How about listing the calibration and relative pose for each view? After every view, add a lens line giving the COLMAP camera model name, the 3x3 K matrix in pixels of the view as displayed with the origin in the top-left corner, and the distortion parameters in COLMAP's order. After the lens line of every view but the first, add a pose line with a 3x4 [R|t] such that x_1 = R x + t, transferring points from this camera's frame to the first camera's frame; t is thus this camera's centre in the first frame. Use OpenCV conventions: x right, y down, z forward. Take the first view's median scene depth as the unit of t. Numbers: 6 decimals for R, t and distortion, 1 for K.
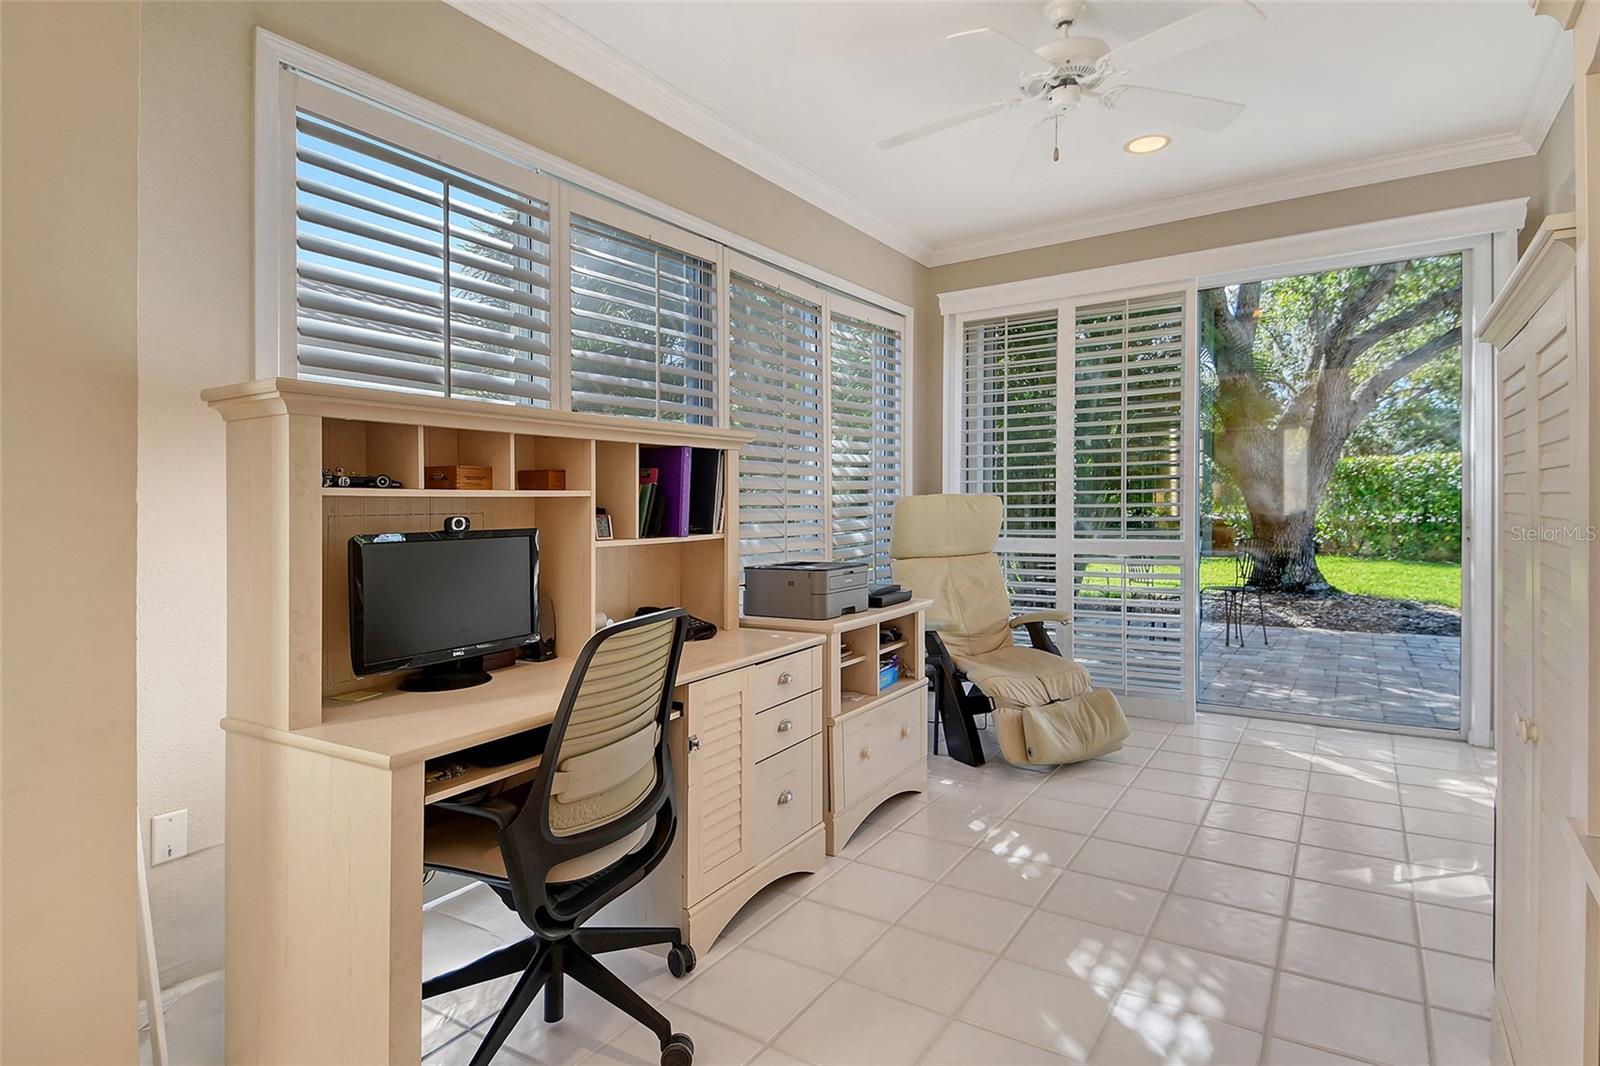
lens RADIAL K [[823.5, 0, 800.0], [0, 823.5, 533.0], [0, 0, 1]] dist [0.002389, -0.000577]
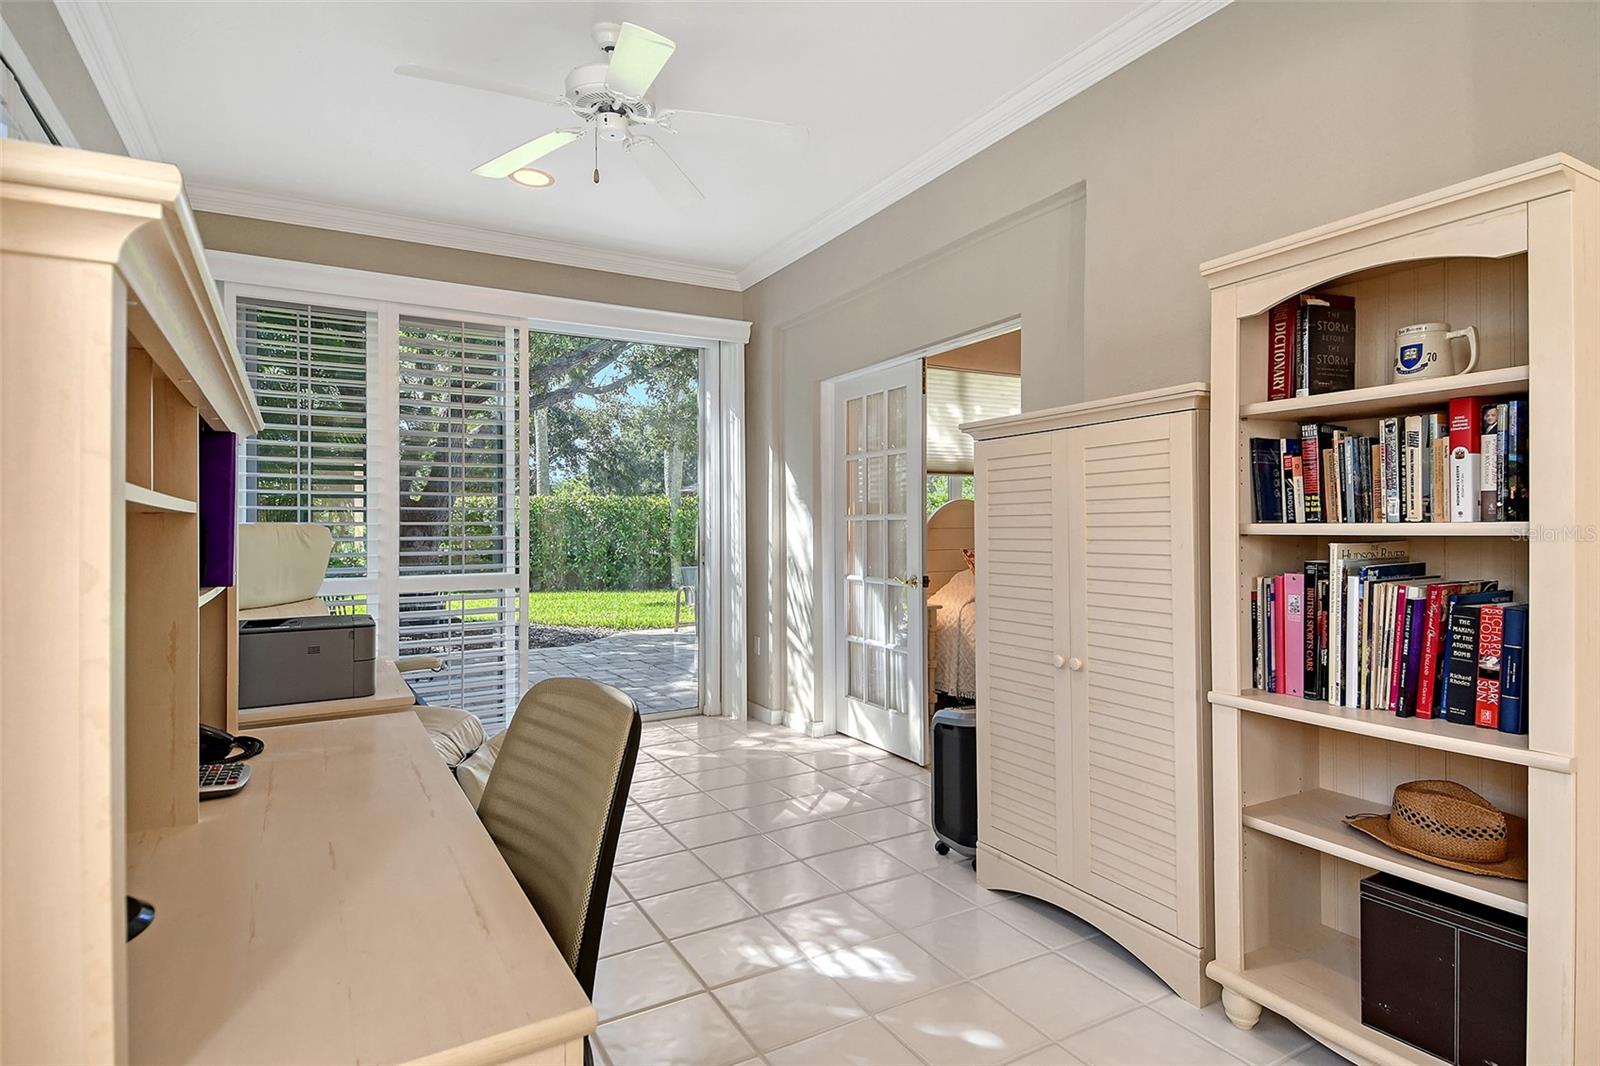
lens RADIAL K [[835.5, 0, 802.7], [0, 835.5, 562.3], [0, 0, 1]] dist [0.041556, -0.000140]
pose [[0.456873, -0.021994, 0.889260, -0.277308], [0.031119, 0.999478, 0.008732, -0.002118], [-0.888987, 0.023684, 0.457319, 0.195257]]
